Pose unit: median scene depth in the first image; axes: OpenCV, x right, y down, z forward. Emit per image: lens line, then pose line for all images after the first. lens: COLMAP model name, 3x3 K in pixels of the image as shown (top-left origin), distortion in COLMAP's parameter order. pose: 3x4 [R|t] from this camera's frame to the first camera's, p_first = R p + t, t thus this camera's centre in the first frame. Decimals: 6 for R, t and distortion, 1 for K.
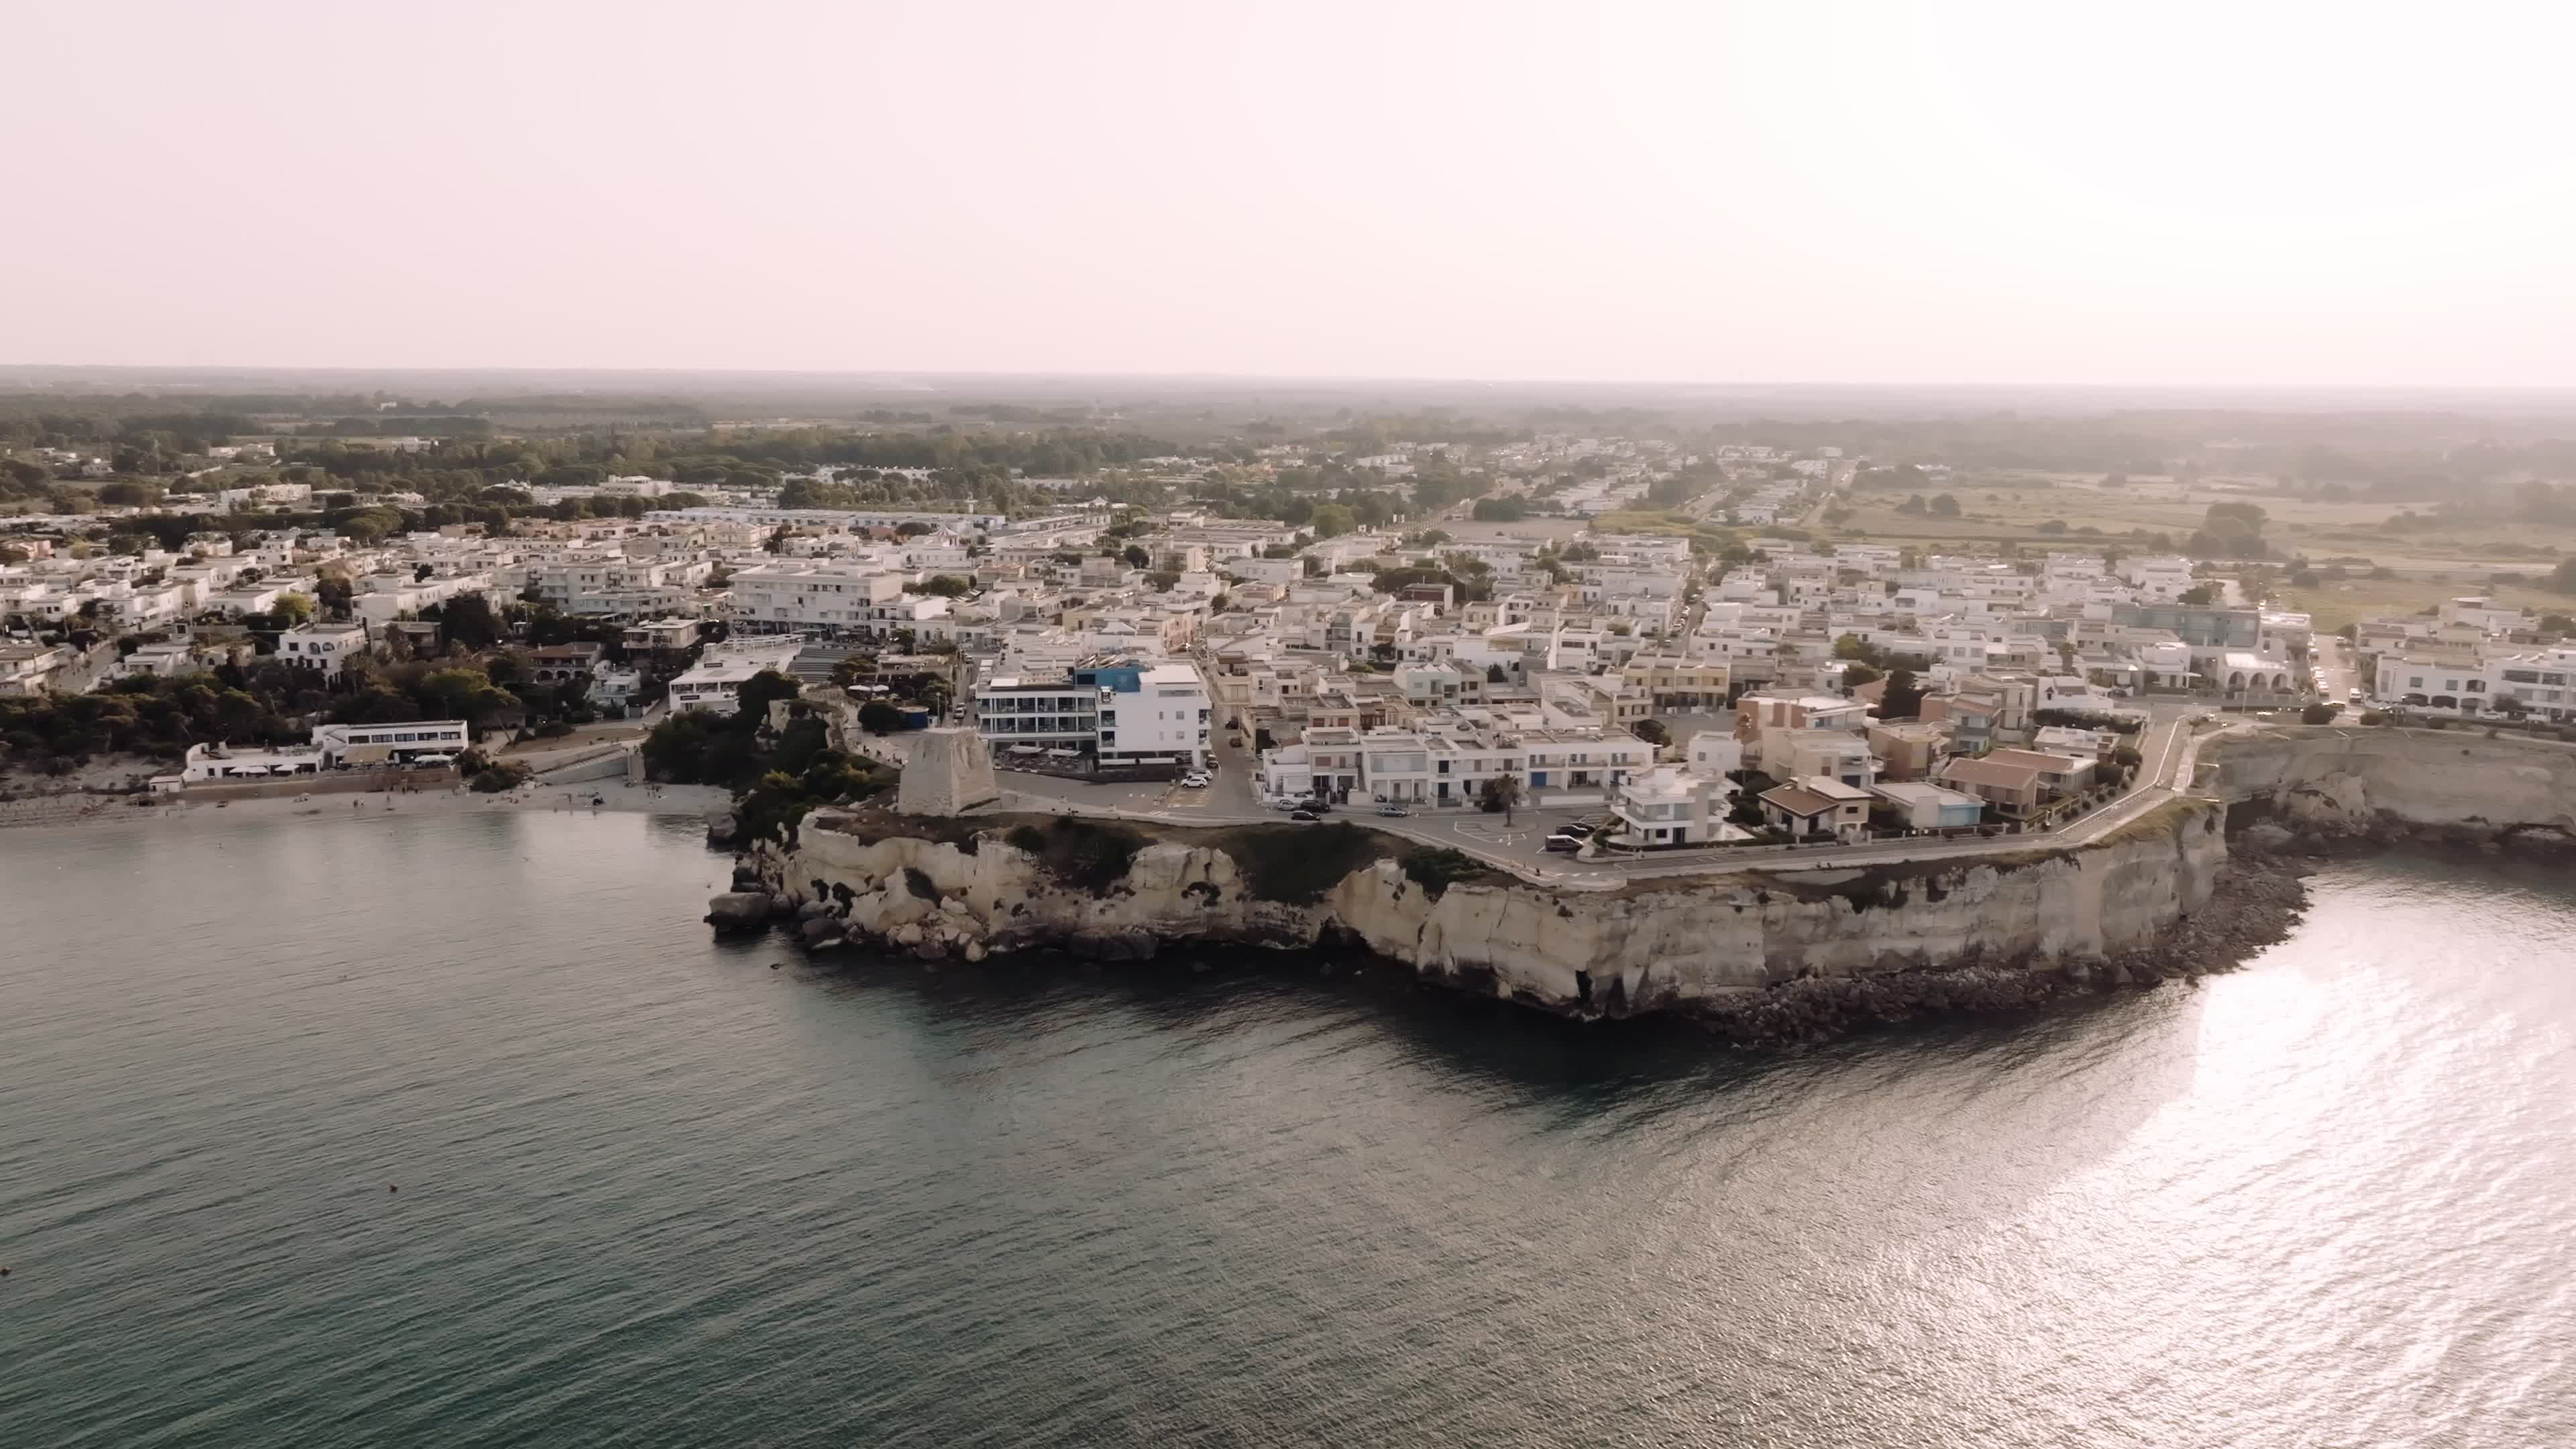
lens RADIAL K [[1804.3, 0, 1286.9], [0, 1804.3, 723.3], [0, 0, 1]] dist [0.003065, 0.008548]
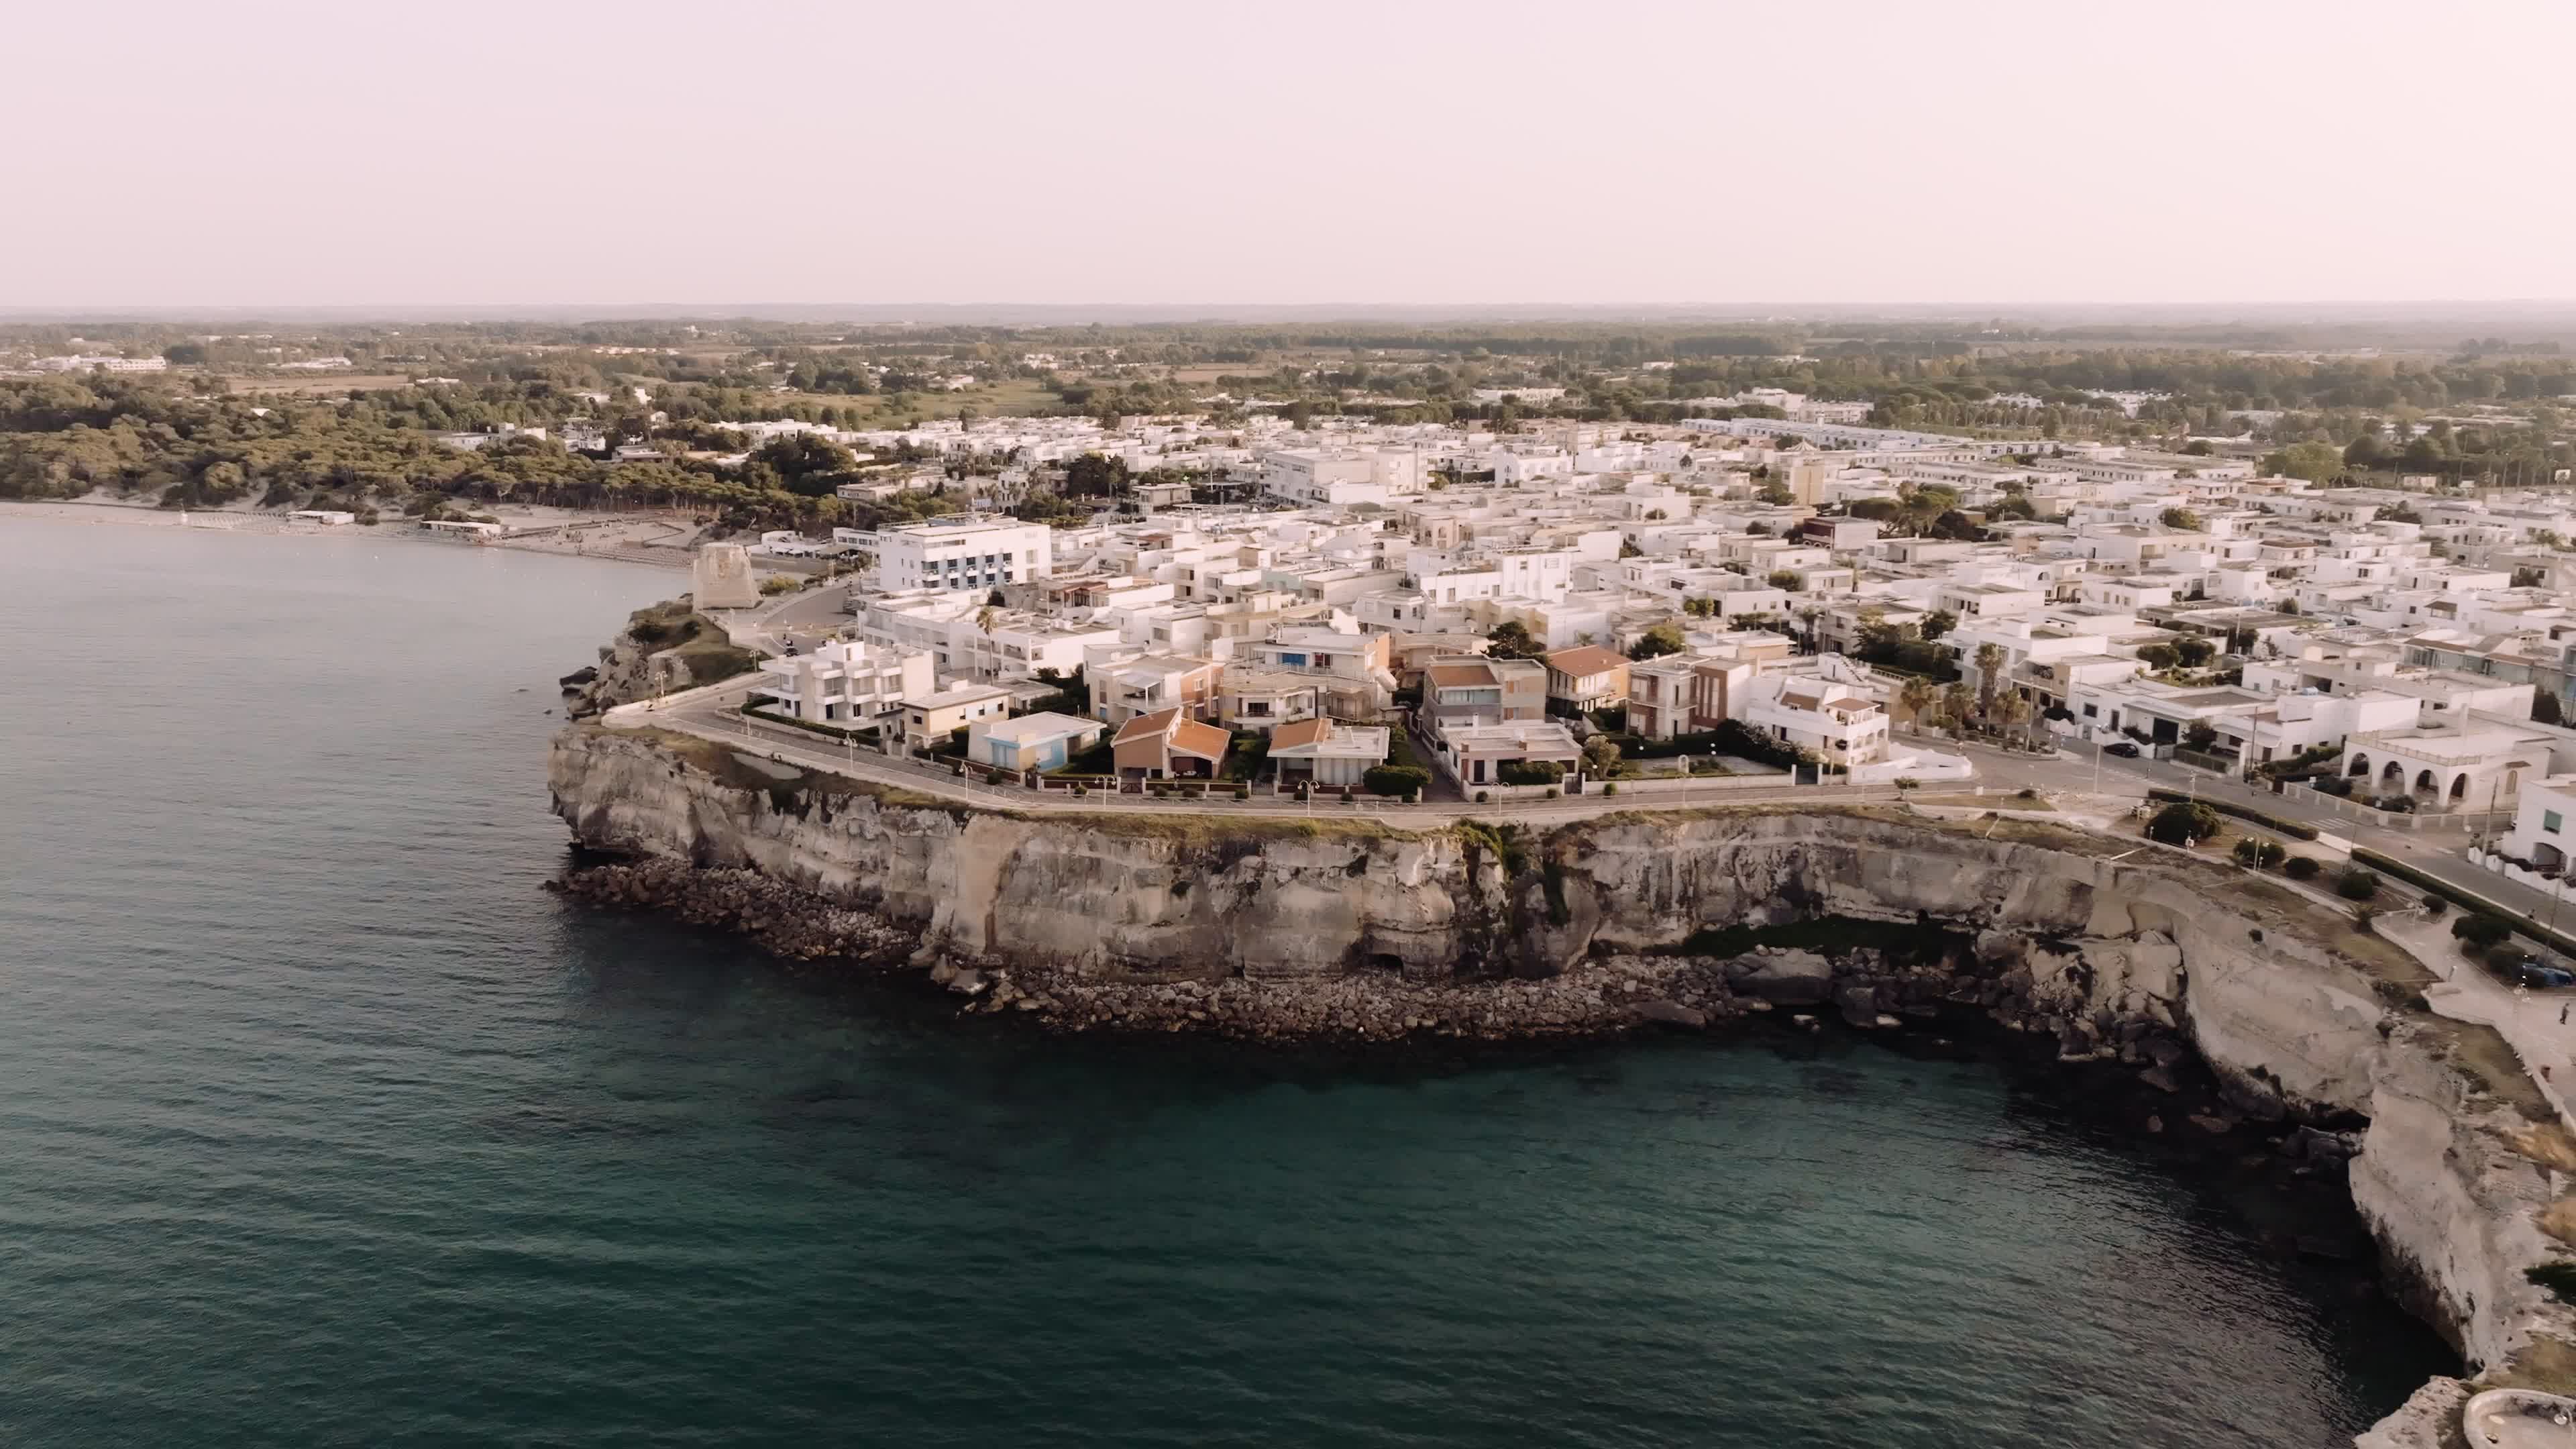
lens RADIAL K [[1804.3, 0, 1285.6], [0, 1804.3, 726.1], [0, 0, 1]] dist [0.003065, 0.008548]
pose [[0.593741, 0.175522, -0.785279, 0.819130], [-0.147299, 0.983137, 0.108375, -0.051673], [0.791059, 0.051324, 0.609583, 0.453593]]
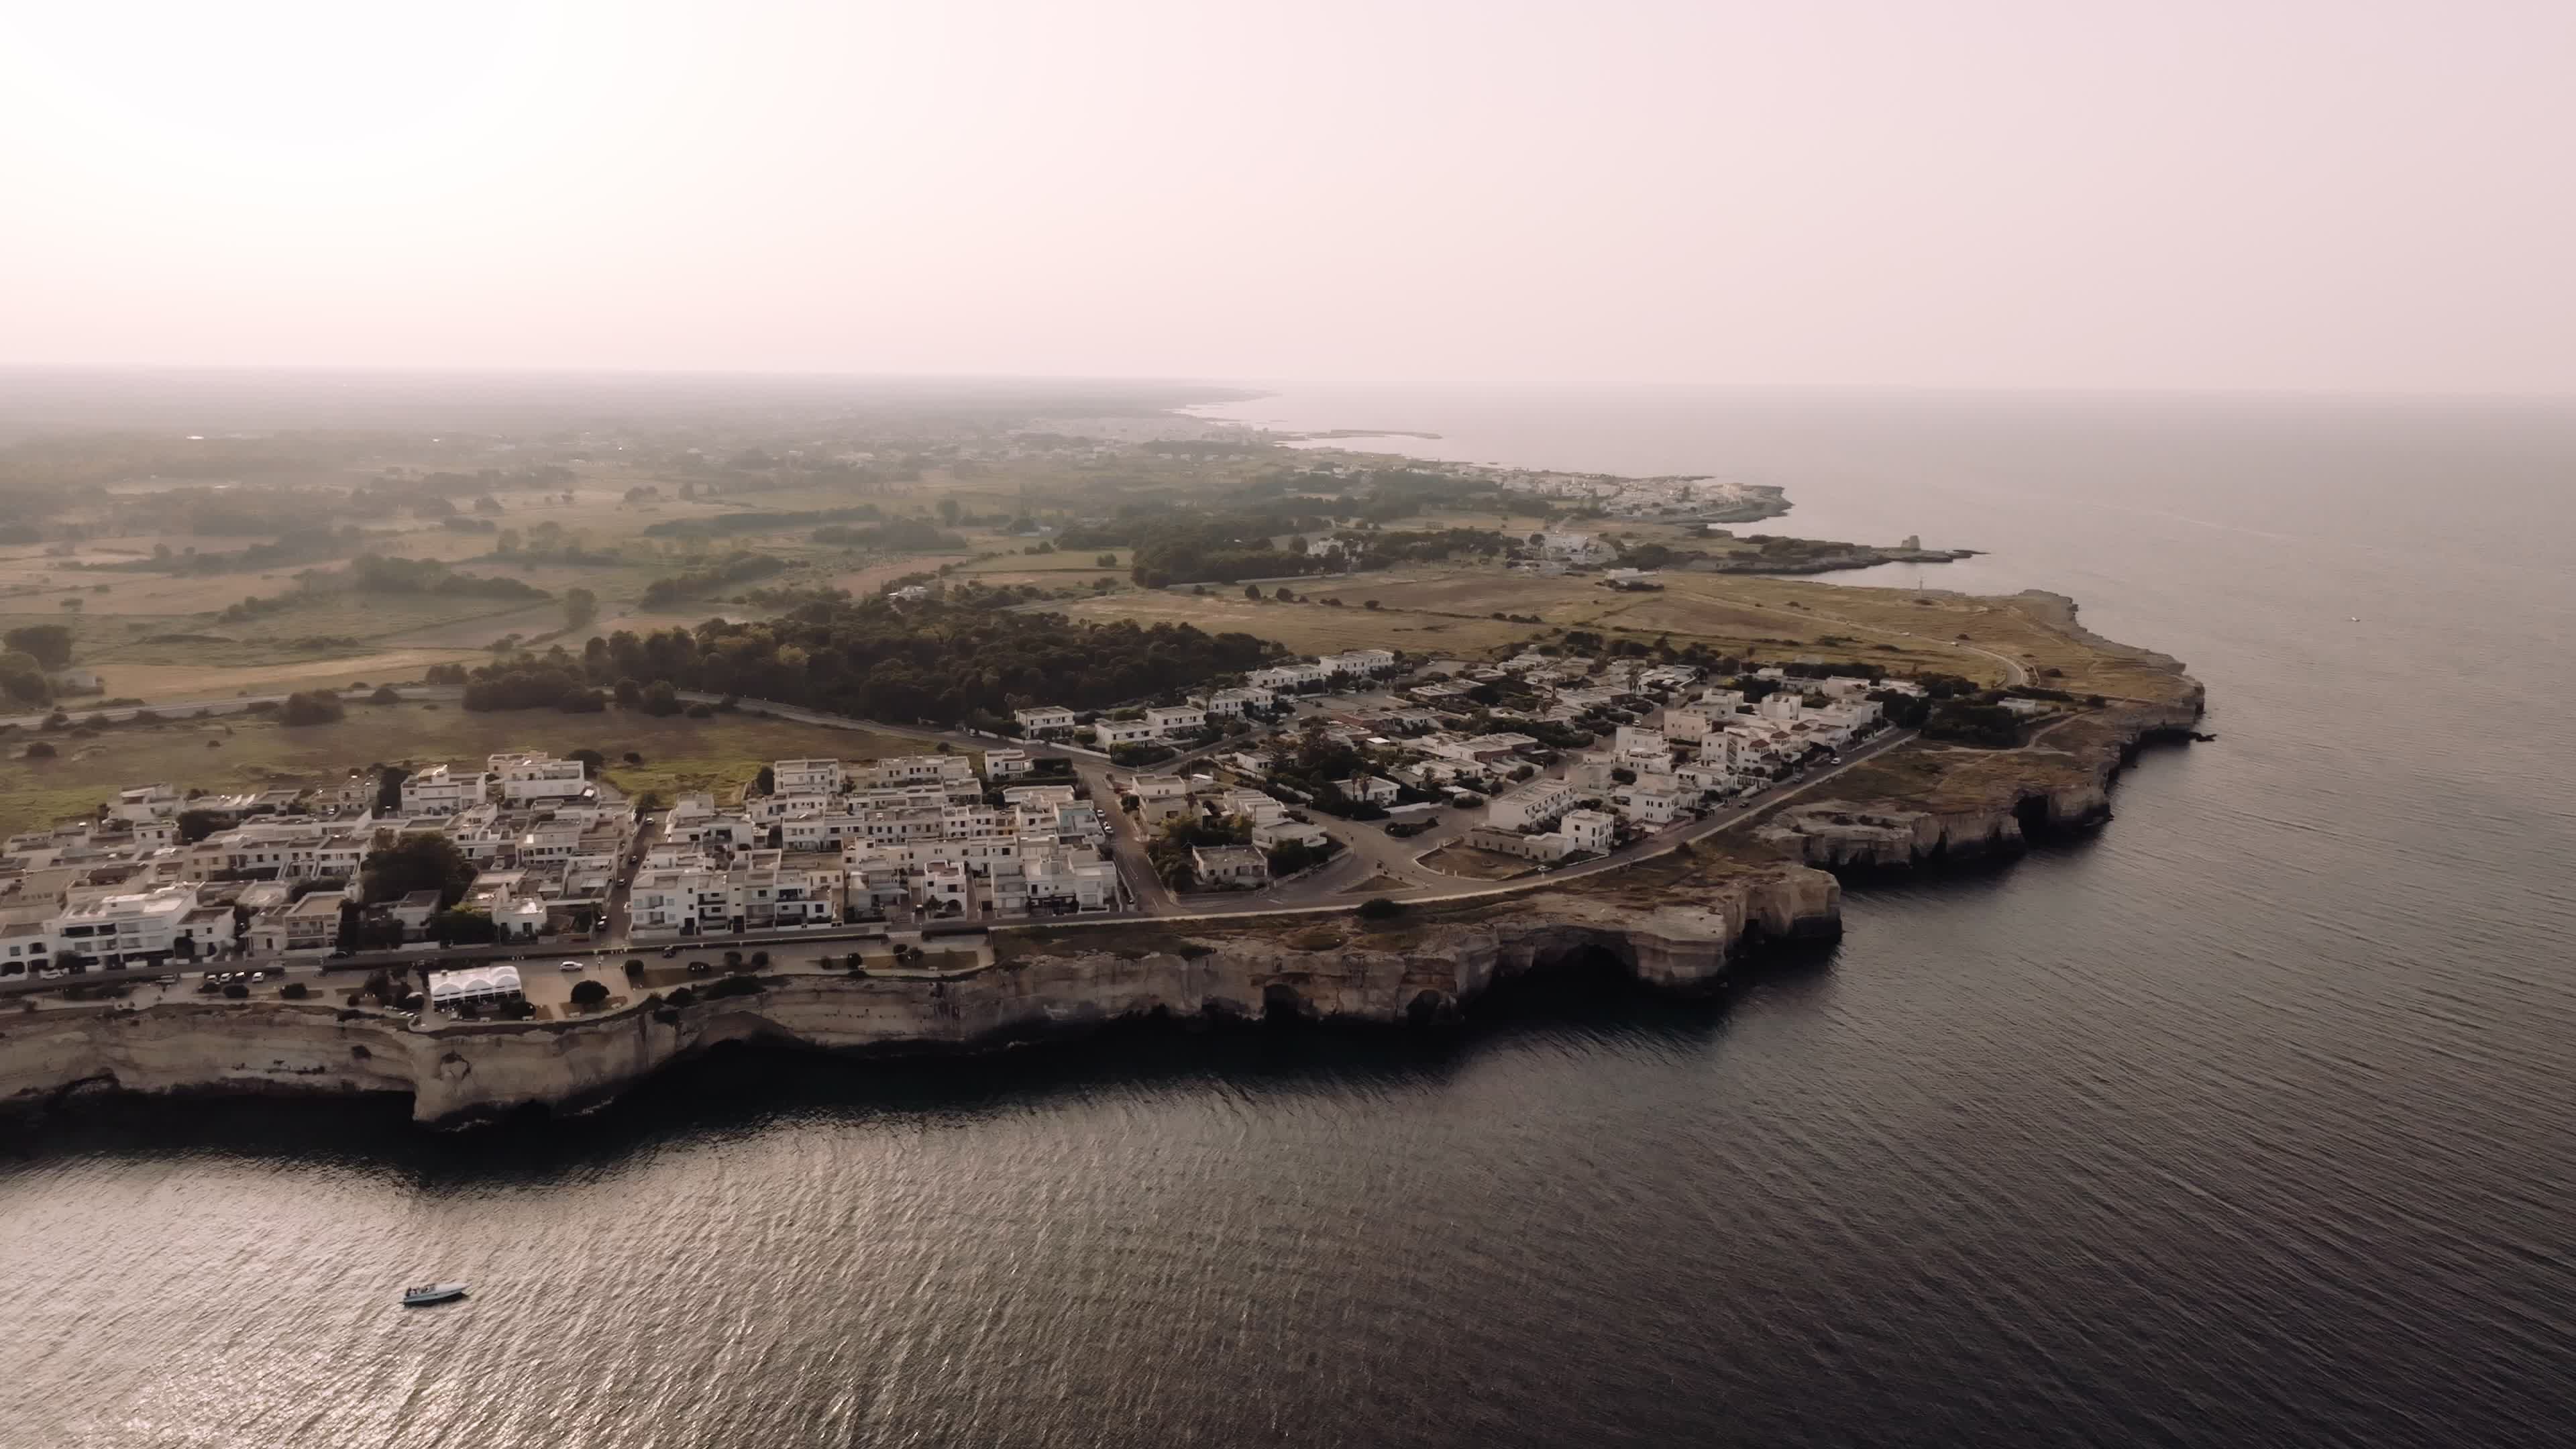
lens RADIAL K [[1804.3, 0, 1294.7], [0, 1804.3, 719.3], [0, 0, 1]] dist [0.003065, 0.008548]
pose [[0.540101, -0.156539, 0.826914, 0.191867], [0.149363, 0.984781, 0.088867, -0.140977], [-0.828240, 0.075513, 0.555262, -0.235666]]
